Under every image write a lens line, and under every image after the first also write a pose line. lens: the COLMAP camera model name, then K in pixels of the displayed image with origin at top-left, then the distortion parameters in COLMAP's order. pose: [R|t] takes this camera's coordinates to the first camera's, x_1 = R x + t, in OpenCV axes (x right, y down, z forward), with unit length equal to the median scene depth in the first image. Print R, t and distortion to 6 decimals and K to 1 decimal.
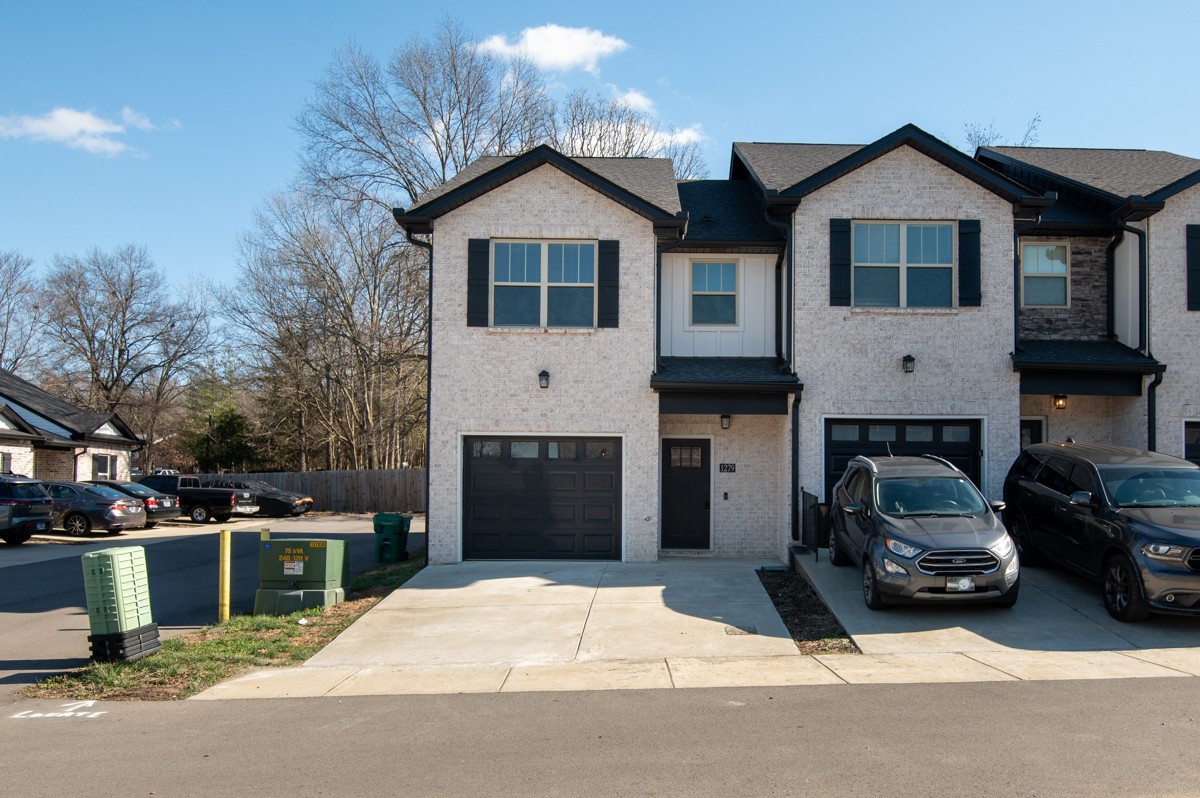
lens RADIAL K [[572.0, 0, 600.0], [0, 572.0, 399.0], [0, 0, 1]] dist [0.000818, -0.001210]
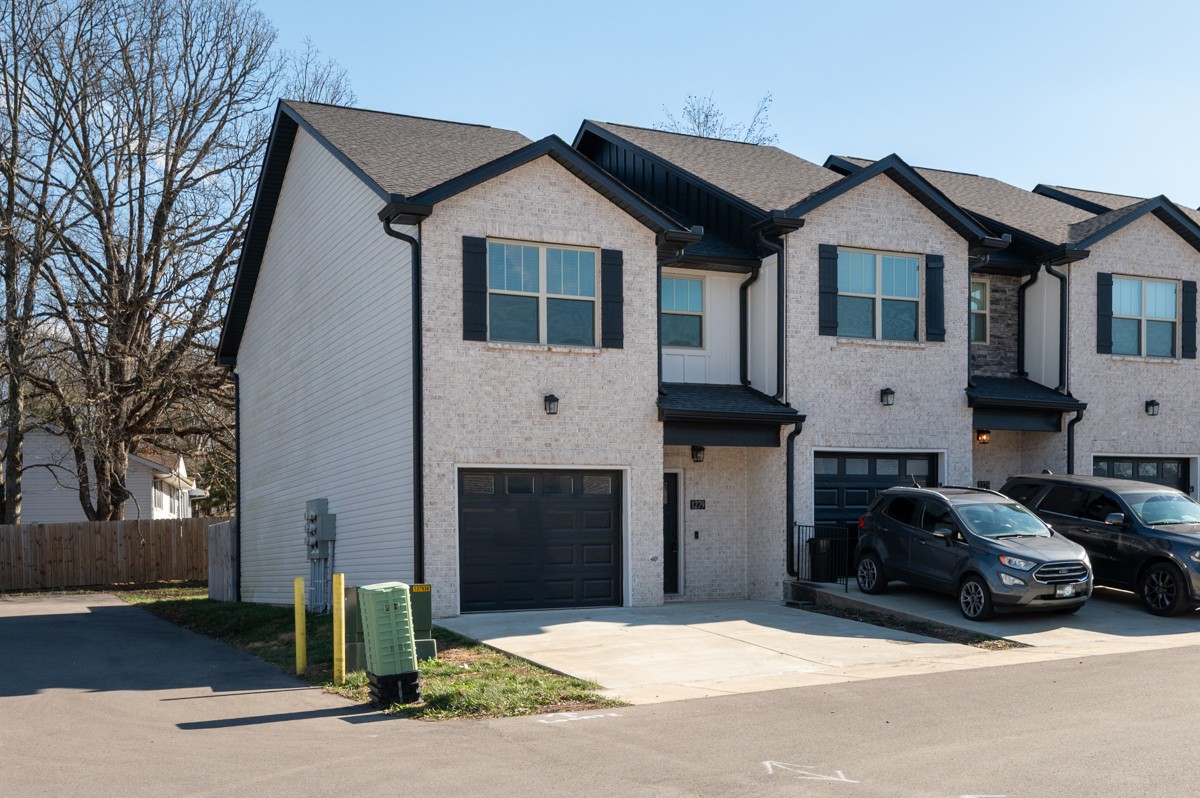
lens RADIAL K [[704.3, 0, 600.0], [0, 704.3, 441.8], [0, 0, 1]] dist [0.023017, 0.000574]
pose [[0.964413, 0.009544, 0.264229, -0.275380], [-0.014550, 0.999750, 0.016993, 0.003295], [-0.264000, -0.020232, 0.964310, -0.059723]]
